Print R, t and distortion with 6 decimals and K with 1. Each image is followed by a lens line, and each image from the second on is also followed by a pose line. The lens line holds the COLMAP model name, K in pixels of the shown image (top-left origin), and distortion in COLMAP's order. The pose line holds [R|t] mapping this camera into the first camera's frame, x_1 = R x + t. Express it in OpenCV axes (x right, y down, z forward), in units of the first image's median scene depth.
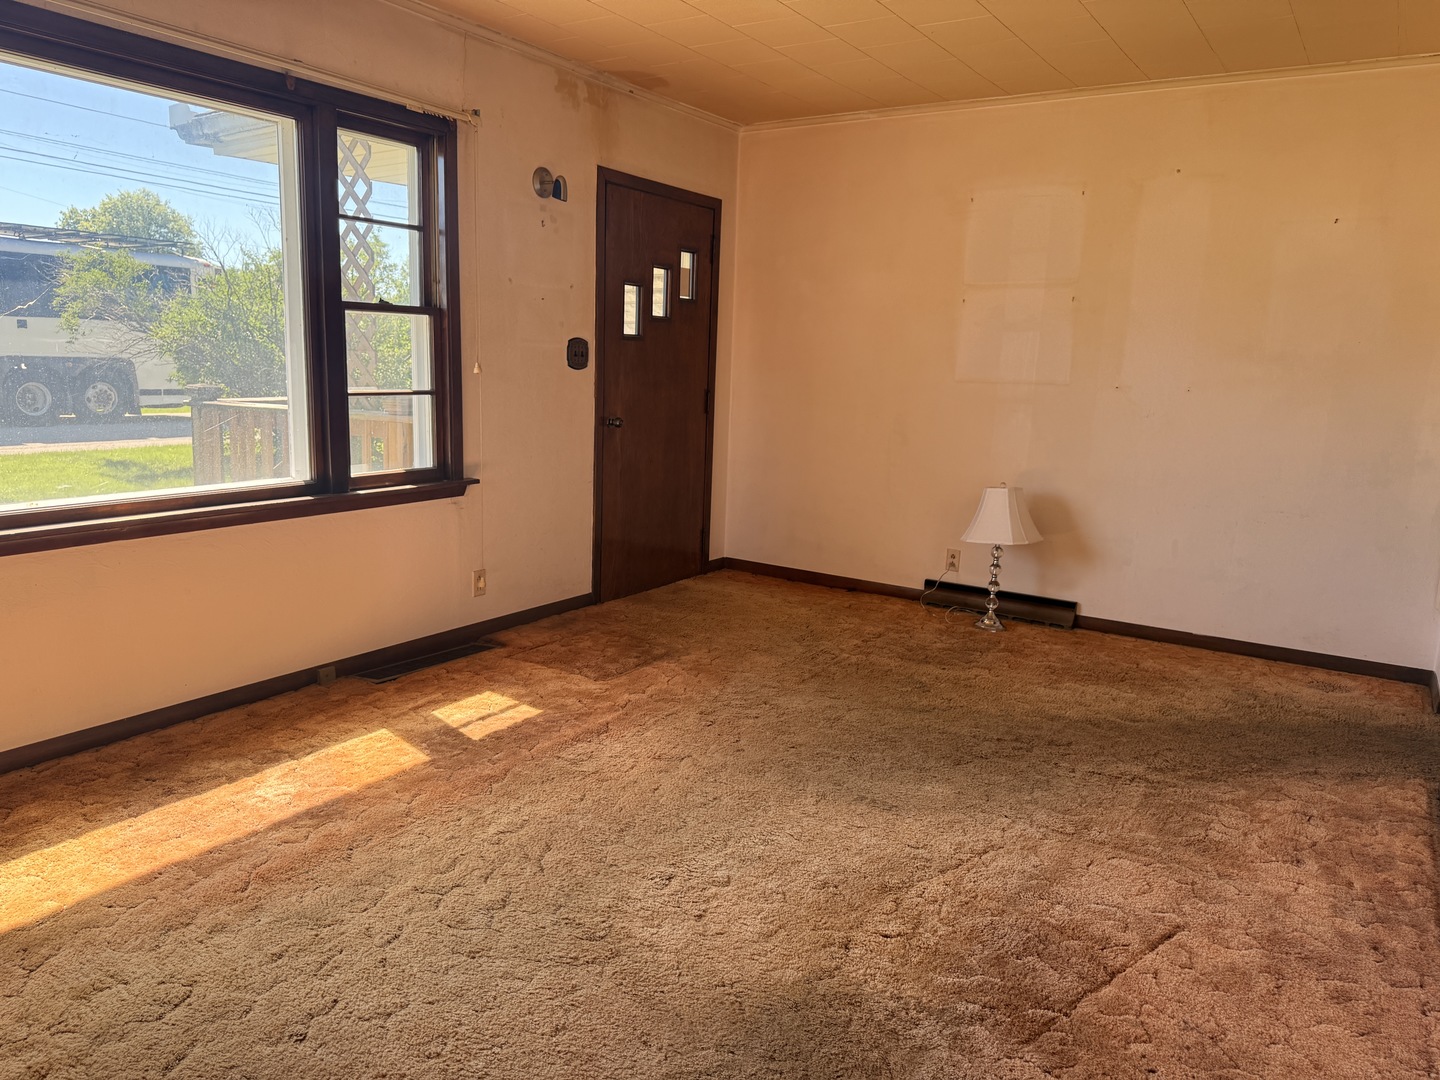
lens RADIAL K [[1013.6, 0, 724.5], [0, 1013.6, 539.3], [0, 0, 1]] dist [0.100461, -0.134621]
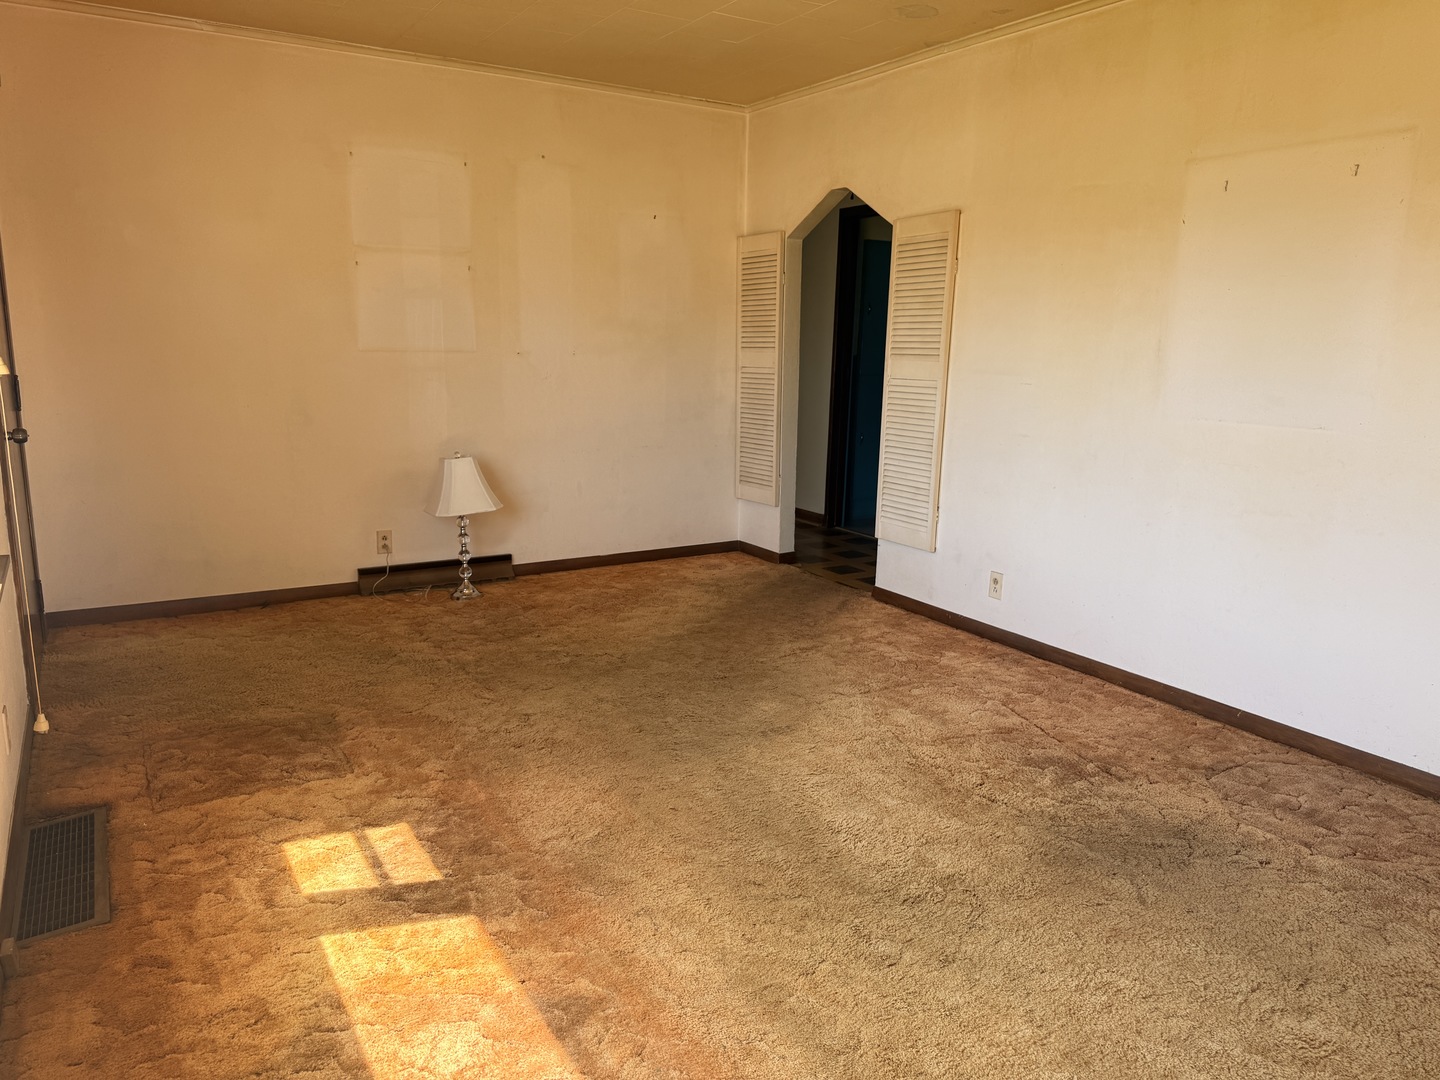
lens RADIAL K [[1013.6, 0, 724.5], [0, 1013.6, 539.3], [0, 0, 1]] dist [0.100461, -0.134621]
pose [[0.436010, -0.205663, 0.876127, -0.589820], [0.159255, 0.975805, 0.149807, -0.093042], [-0.885739, 0.074210, 0.458213, 0.367067]]
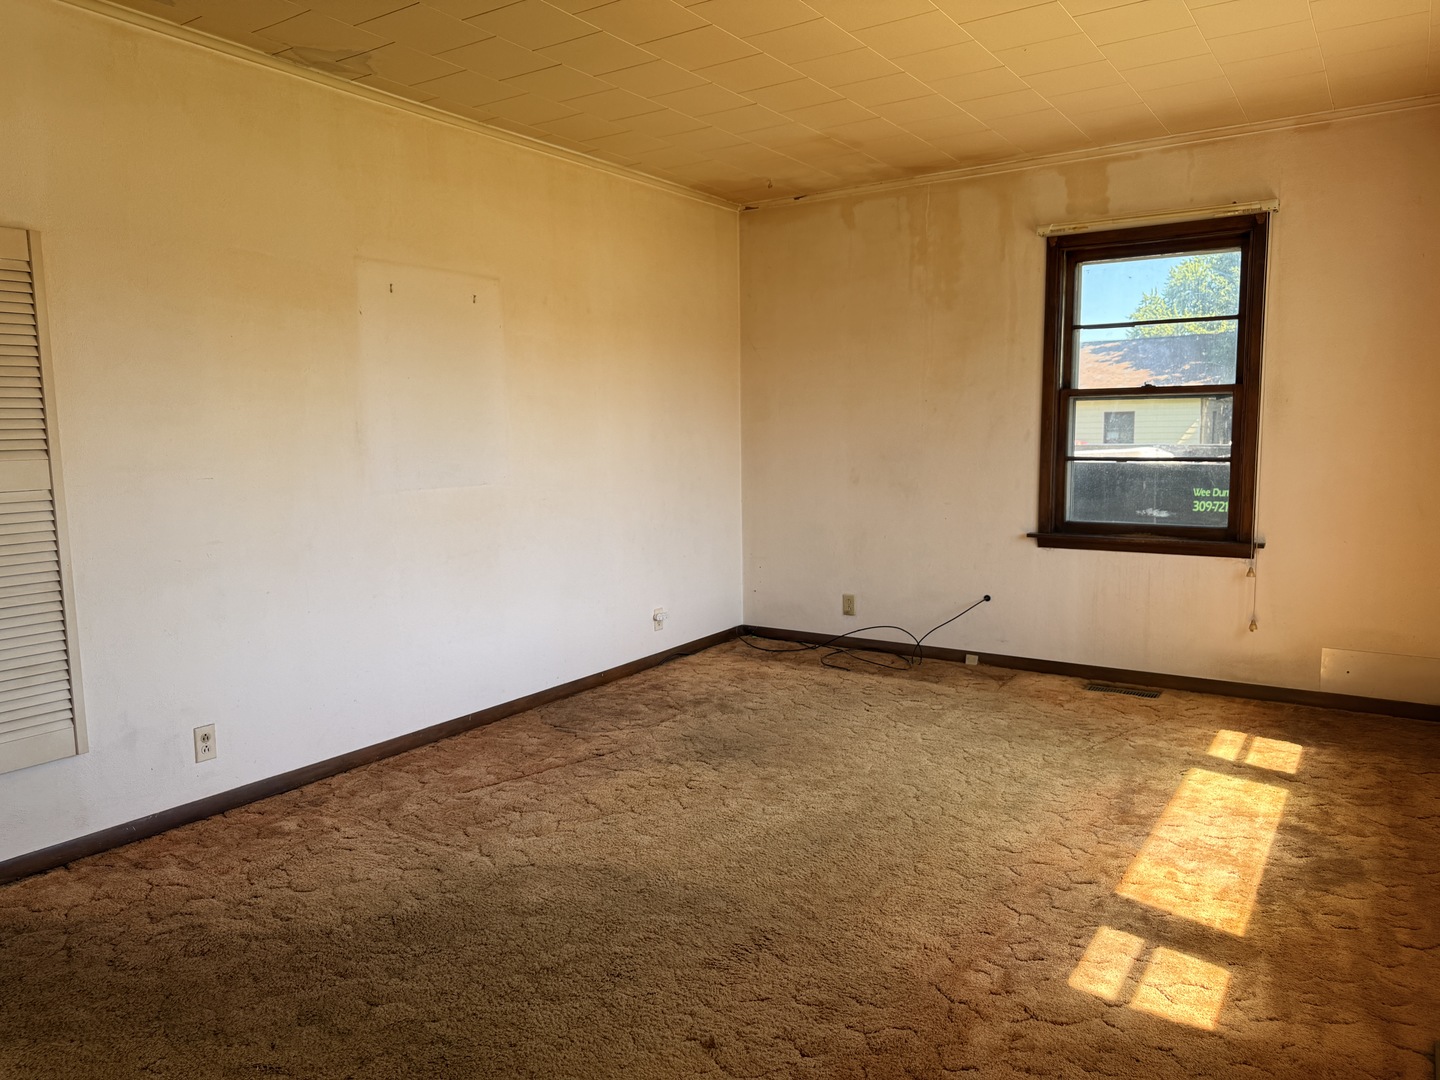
lens RADIAL K [[1011.7, 0, 713.3], [0, 1011.7, 543.6], [0, 0, 1]] dist [0.097198, -0.126698]
pose [[-0.999382, -0.026146, 0.023475, 0.027477], [-0.018196, 0.956603, 0.290826, -0.232725], [-0.030060, 0.290219, -0.956488, 1.306264]]
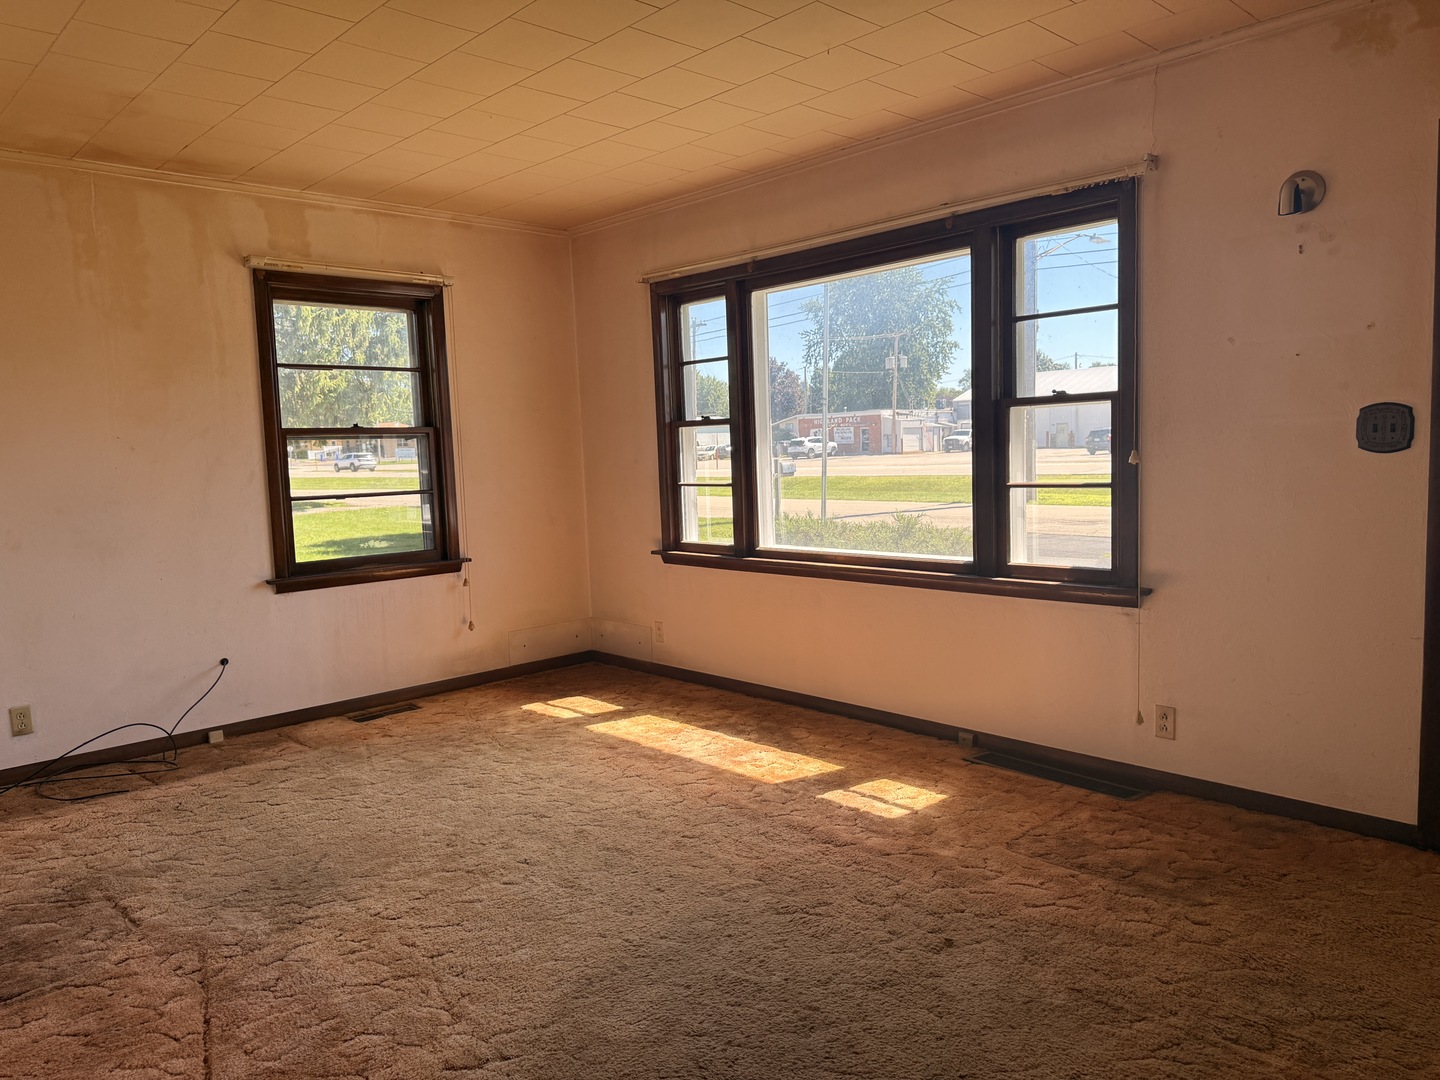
lens RADIAL K [[1011.7, 0, 713.3], [0, 1011.7, 543.6], [0, 0, 1]] dist [0.097198, -0.126698]
pose [[-0.251468, 0.068460, -0.965441, 0.647043], [-0.148109, 0.983025, 0.108284, -0.135952], [0.956466, 0.170220, -0.237060, 0.869310]]
